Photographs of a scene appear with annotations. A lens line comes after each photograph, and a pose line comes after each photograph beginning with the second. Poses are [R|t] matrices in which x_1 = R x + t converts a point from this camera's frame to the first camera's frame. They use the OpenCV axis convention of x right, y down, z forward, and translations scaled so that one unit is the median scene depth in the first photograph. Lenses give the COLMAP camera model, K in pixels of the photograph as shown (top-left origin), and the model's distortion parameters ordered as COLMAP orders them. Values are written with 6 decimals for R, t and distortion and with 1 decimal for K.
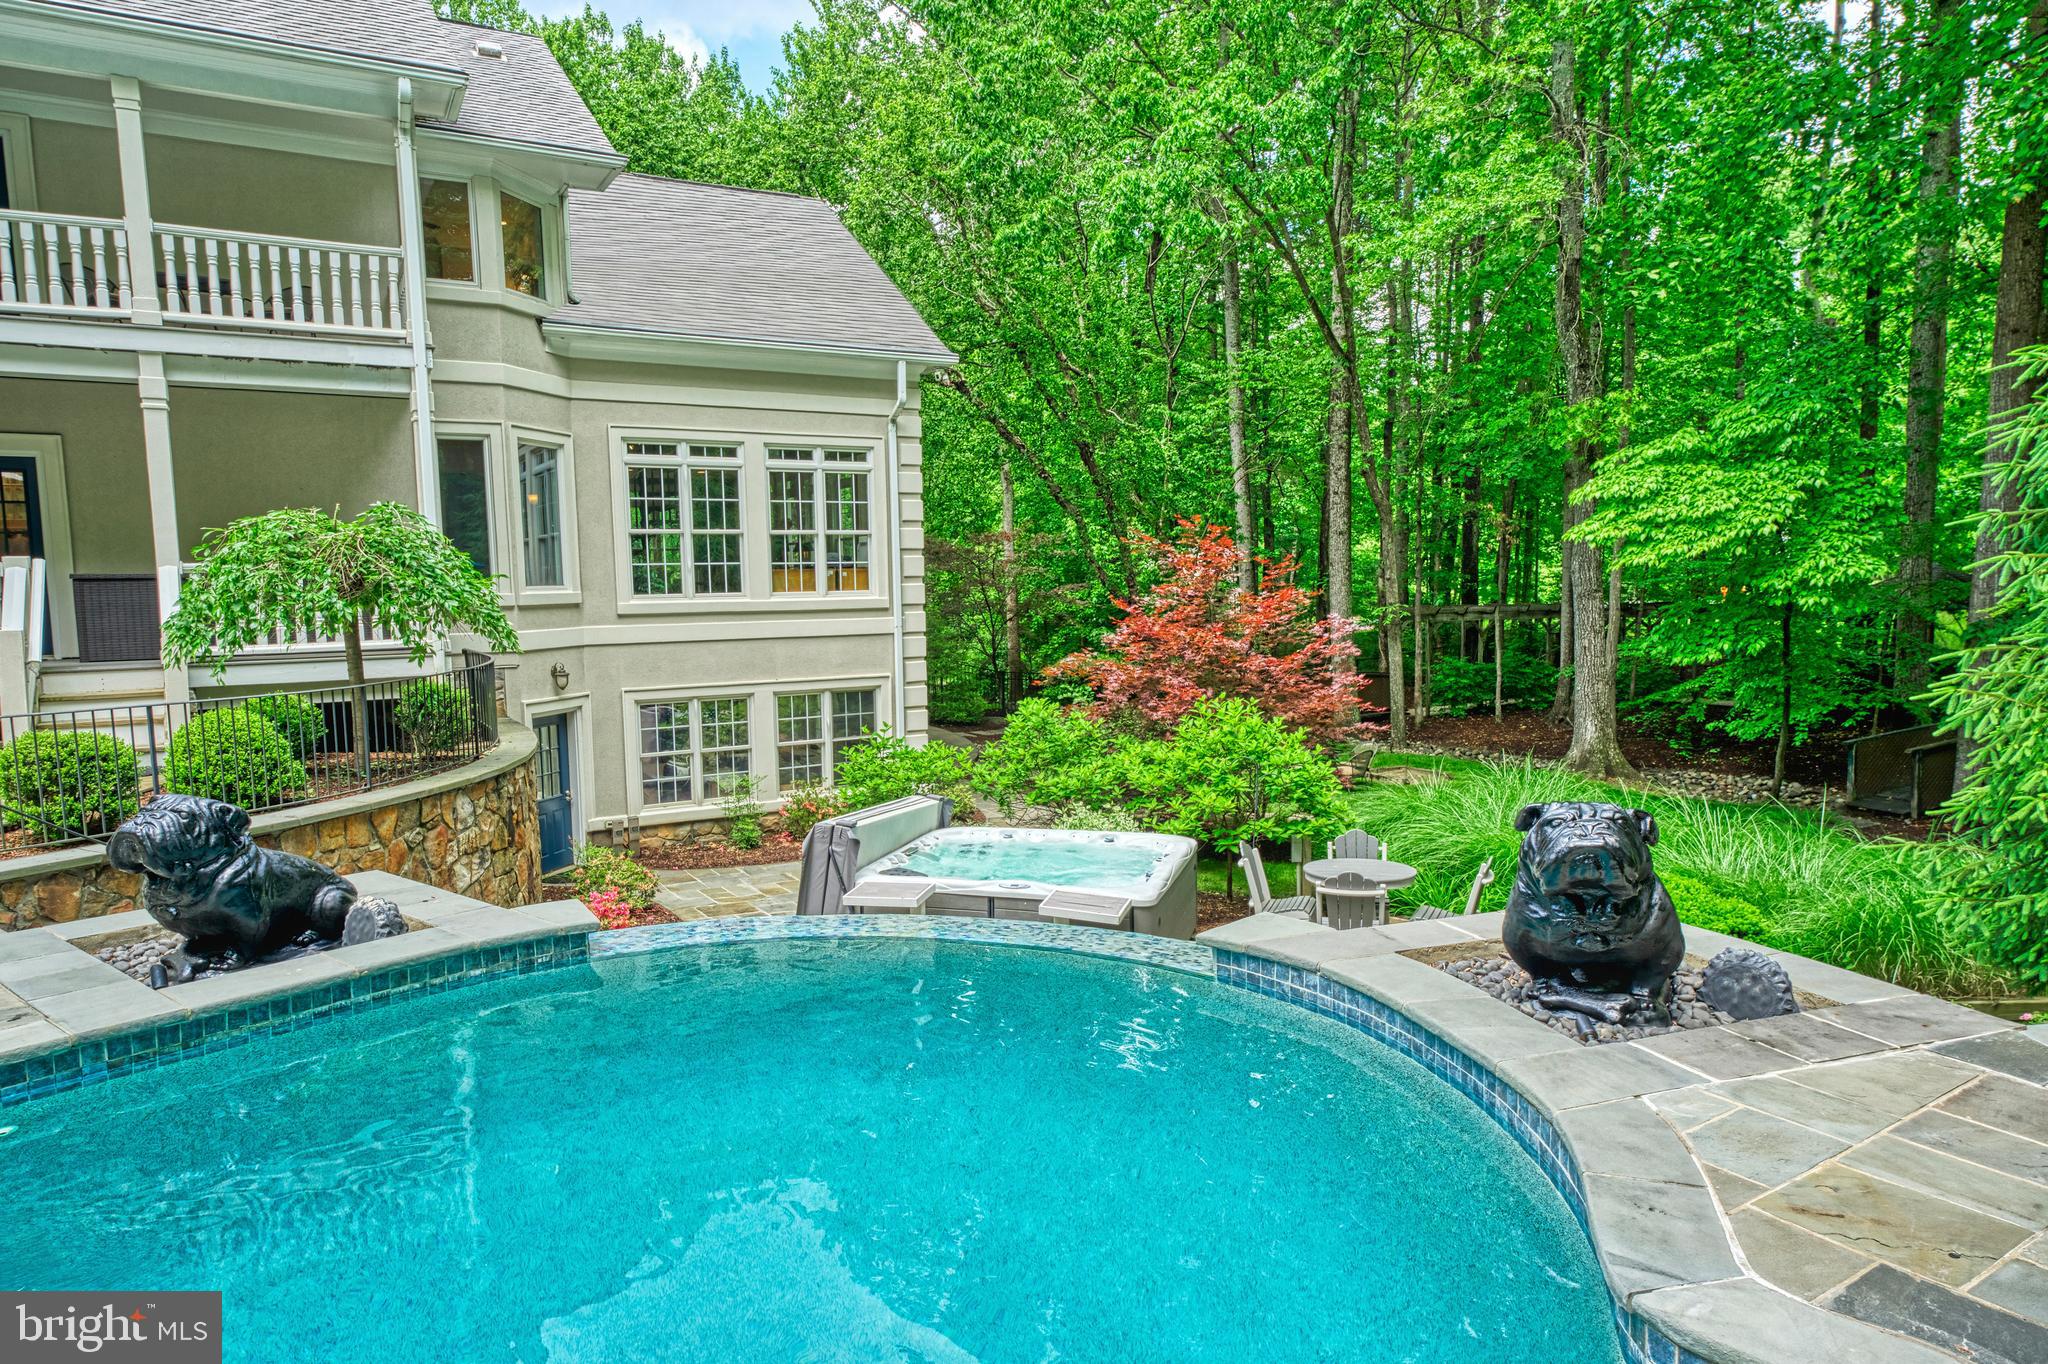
lens RADIAL K [[1284.0, 0, 1014.3], [0, 1284.0, 698.4], [0, 0, 1]] dist [0.021189, -0.003459]
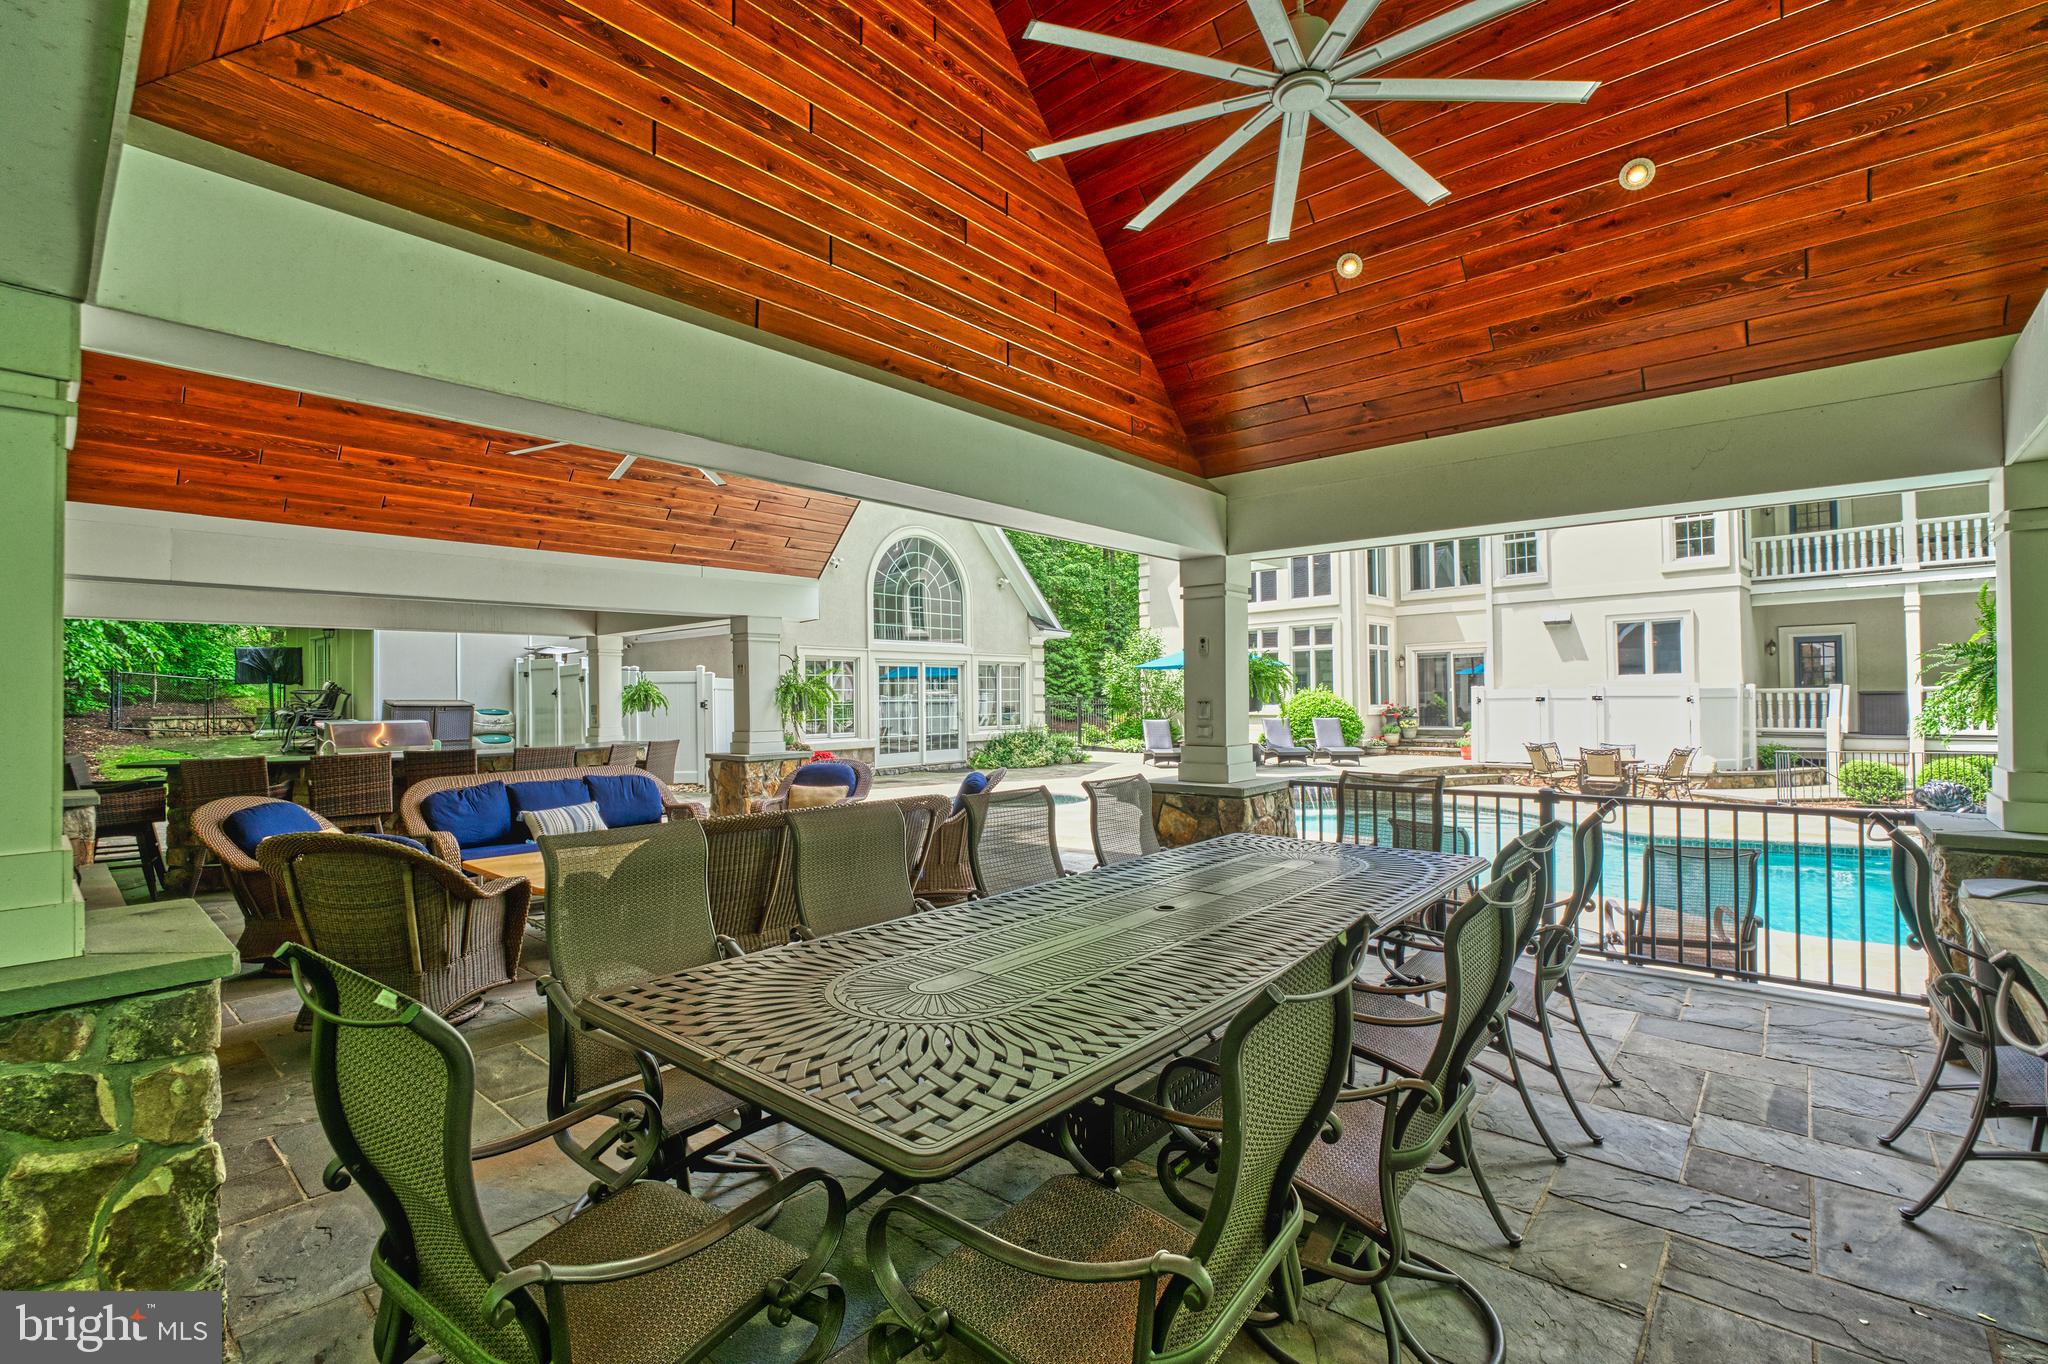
lens RADIAL K [[896.1, 0, 1022.0], [0, 896.1, 680.8], [0, 0, 1]] dist [-0.021440, 0.001806]
pose [[0.230941, -0.004528, -0.972957, 0.231405], [-0.087147, 0.995874, -0.025320, 0.027289], [0.969057, 0.090638, 0.229593, -0.433119]]
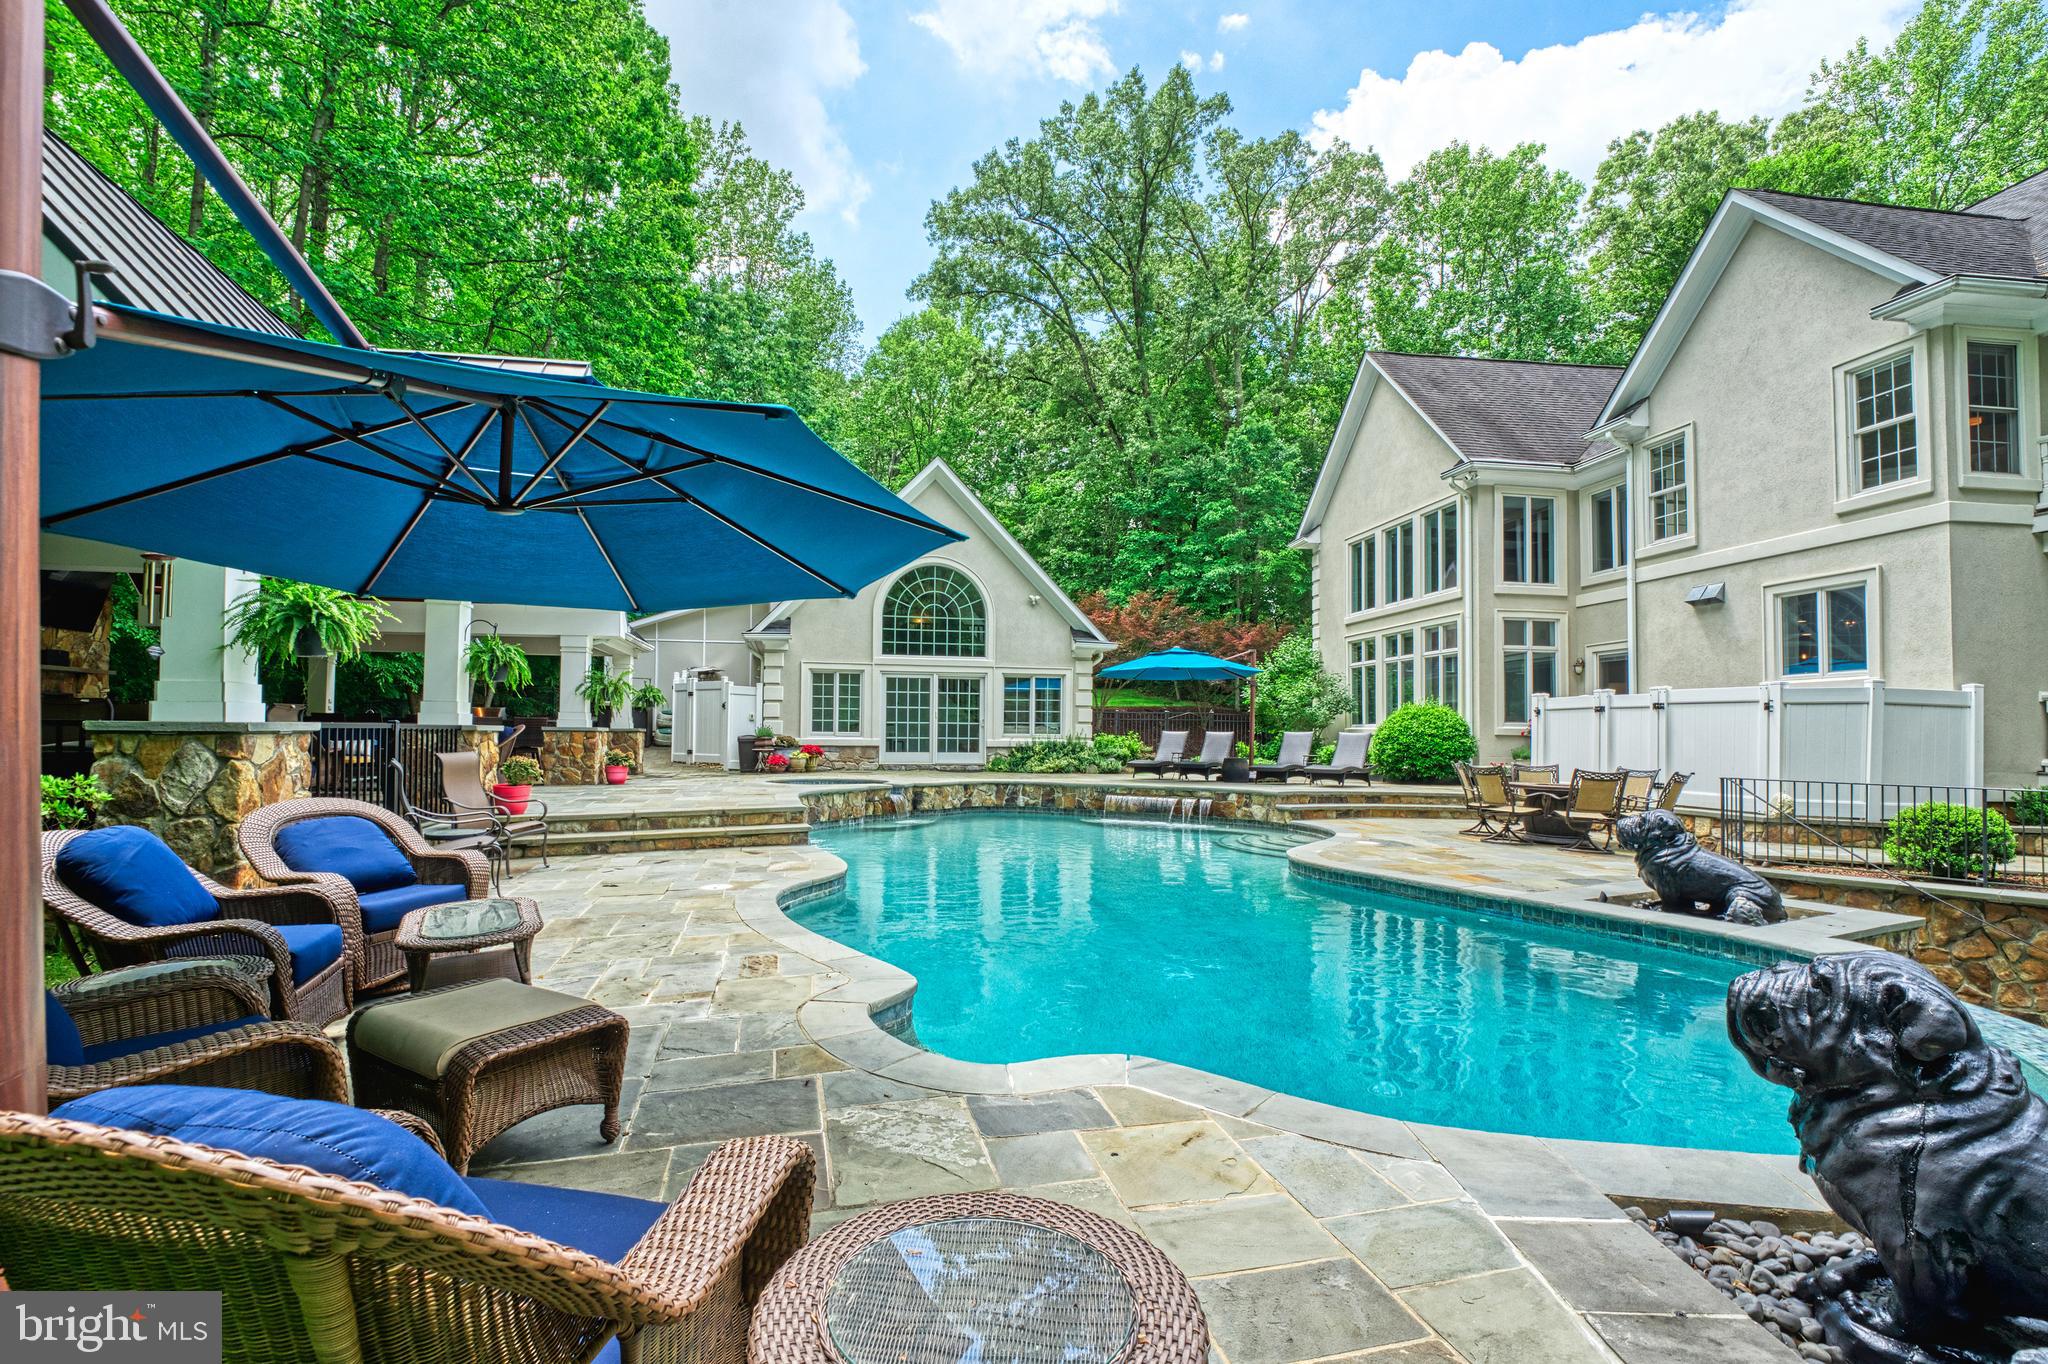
lens RADIAL K [[908.2, 0, 997.8], [0, 908.2, 716.9], [0, 0, 1]] dist [-0.016587, -0.000445]
pose [[-0.389398, -0.003824, -0.921062, 0.263768], [-0.092156, 0.995135, 0.034829, -0.001923], [0.916448, 0.098444, -0.387856, 0.201391]]
